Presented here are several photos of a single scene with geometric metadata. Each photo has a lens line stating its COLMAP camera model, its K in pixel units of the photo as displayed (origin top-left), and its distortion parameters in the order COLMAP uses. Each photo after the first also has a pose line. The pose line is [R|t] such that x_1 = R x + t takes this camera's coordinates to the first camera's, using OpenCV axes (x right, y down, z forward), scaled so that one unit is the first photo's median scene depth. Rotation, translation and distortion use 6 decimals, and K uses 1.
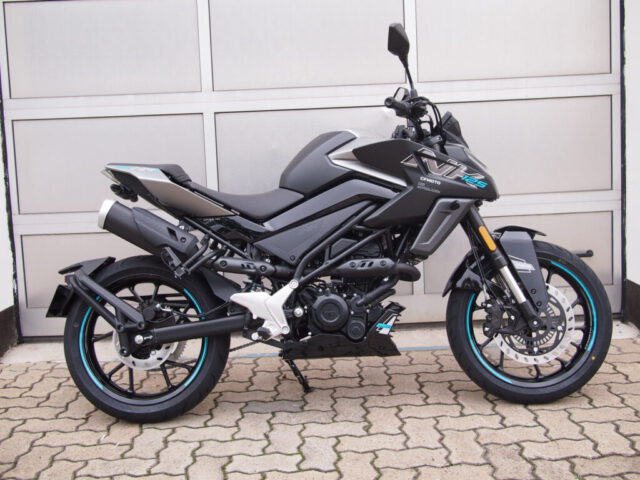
lens RADIAL K [[701.1, 0, 319.5], [0, 701.1, 240.3], [0, 0, 1]] dist [-0.018427, 0.000000]
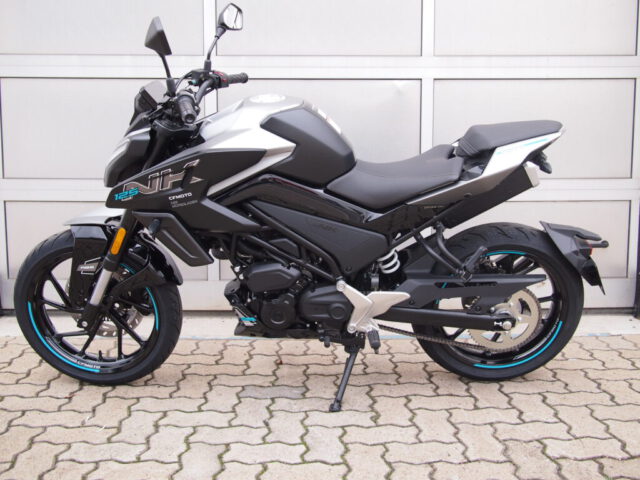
lens RADIAL K [[701.1, 0, 318.7], [0, 701.1, 234.6], [0, 0, 1]] dist [-0.018427, 0.000000]
pose [[0.998960, 0.039707, 0.022398, -0.035947], [-0.039847, 0.999189, 0.005858, 0.021952], [-0.022147, -0.006745, 0.999732, 0.075012]]
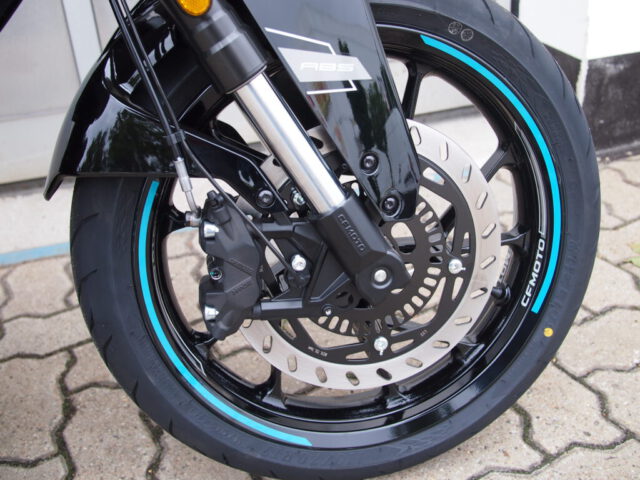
lens RADIAL K [[701.1, 0, 319.4], [0, 701.1, 236.1], [0, 0, 1]] dist [-0.018427, 0.000000]
pose [[0.962827, -0.149371, 0.225060, 0.222211], [0.059956, 0.930586, 0.361129, 0.001831], [-0.263380, -0.334211, 0.904950, 0.749212]]
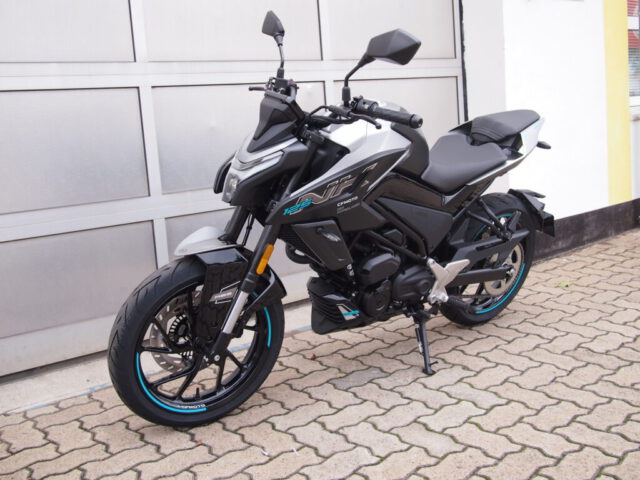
lens RADIAL K [[701.1, 0, 321.6], [0, 701.1, 237.5], [0, 0, 1]] dist [-0.018427, 0.000000]
pose [[0.787131, -0.117833, 0.605426, -0.732852], [0.120117, 0.992073, 0.036919, -0.003268], [-0.604977, 0.043661, 0.795045, 0.251434]]
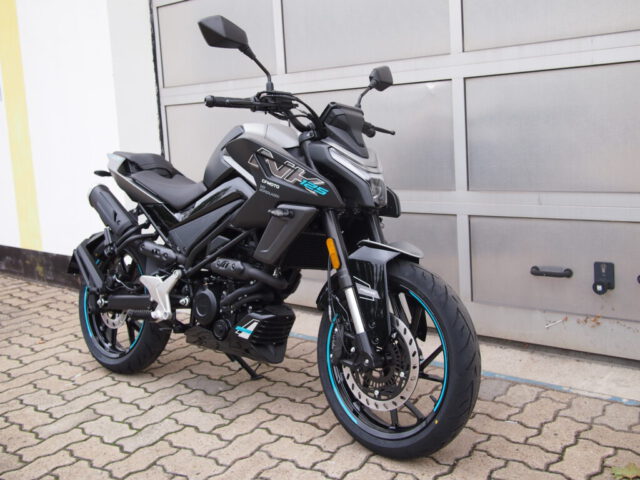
lens RADIAL K [[701.1, 0, 321.3], [0, 701.1, 237.0], [0, 0, 1]] dist [-0.018427, 0.000000]
pose [[0.765295, 0.105134, -0.635036, 0.770432], [-0.057722, 0.993805, 0.094968, -0.102987], [0.641086, -0.036023, 0.766623, 0.327211]]
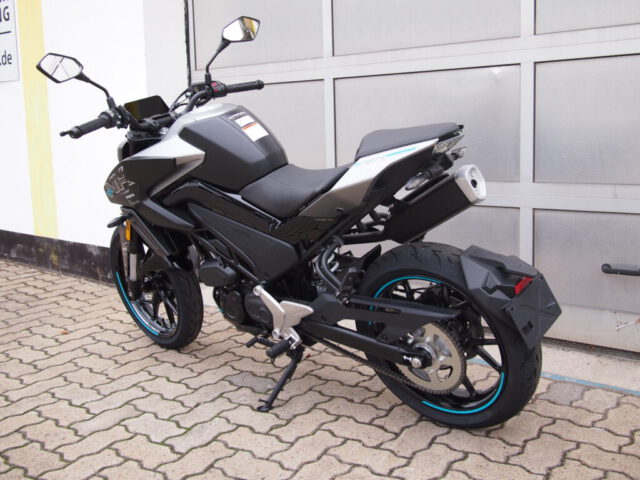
lens RADIAL K [[701.1, 0, 319.9], [0, 701.1, 233.8], [0, 0, 1]] dist [-0.018427, 0.000000]
pose [[0.771762, 0.120409, -0.624407, 0.643972], [-0.086048, 0.992653, 0.085066, -0.067020], [0.630062, -0.011922, 0.776453, 0.314672]]
